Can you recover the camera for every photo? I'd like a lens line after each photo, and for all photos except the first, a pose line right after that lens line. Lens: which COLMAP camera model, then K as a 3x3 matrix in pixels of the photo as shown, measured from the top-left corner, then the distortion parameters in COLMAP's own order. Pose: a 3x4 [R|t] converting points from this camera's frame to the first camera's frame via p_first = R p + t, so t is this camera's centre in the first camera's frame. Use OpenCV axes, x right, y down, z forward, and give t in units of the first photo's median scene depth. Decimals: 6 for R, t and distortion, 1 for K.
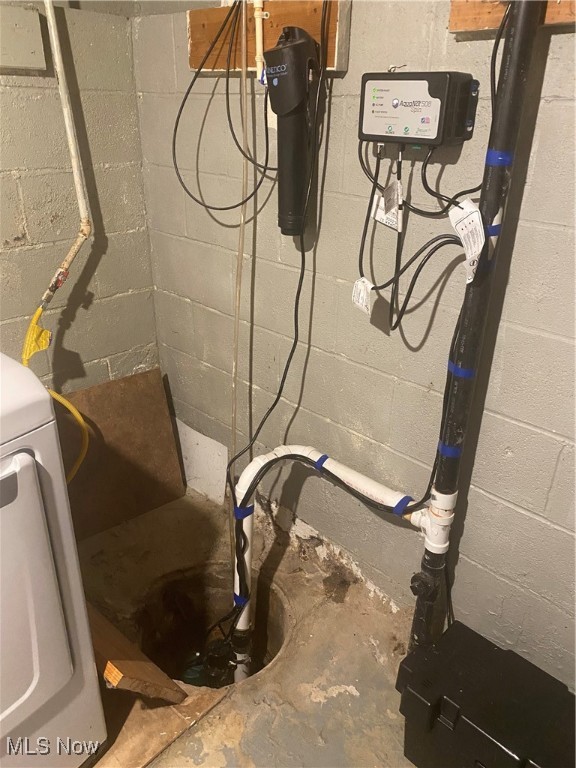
lens RADIAL K [[582.9, 0, 288.0], [0, 582.9, 384.0], [0, 0, 1]] dist [-0.026890, -0.002365]
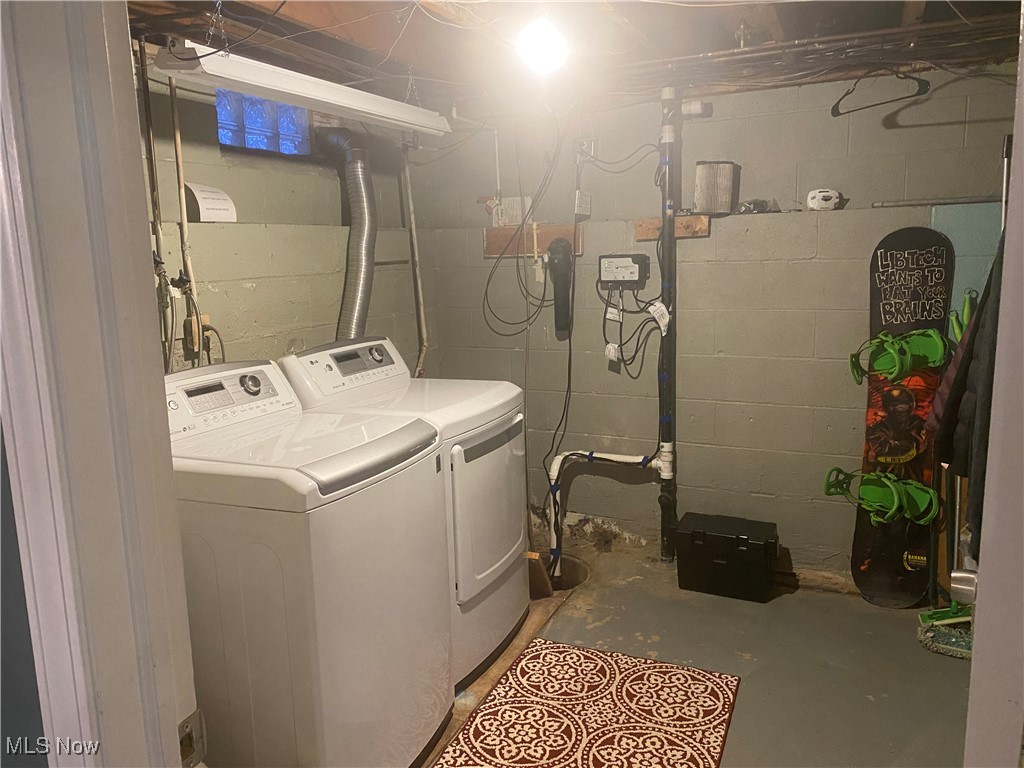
lens RADIAL K [[766.2, 0, 512.0], [0, 766.2, 384.0], [0, 0, 1]] dist [0.053611, -0.121505]
pose [[0.941577, -0.074640, 0.328422, -1.060617], [0.174367, 0.942307, -0.285750, 0.643214], [-0.288147, 0.326322, 0.900270, -1.260724]]
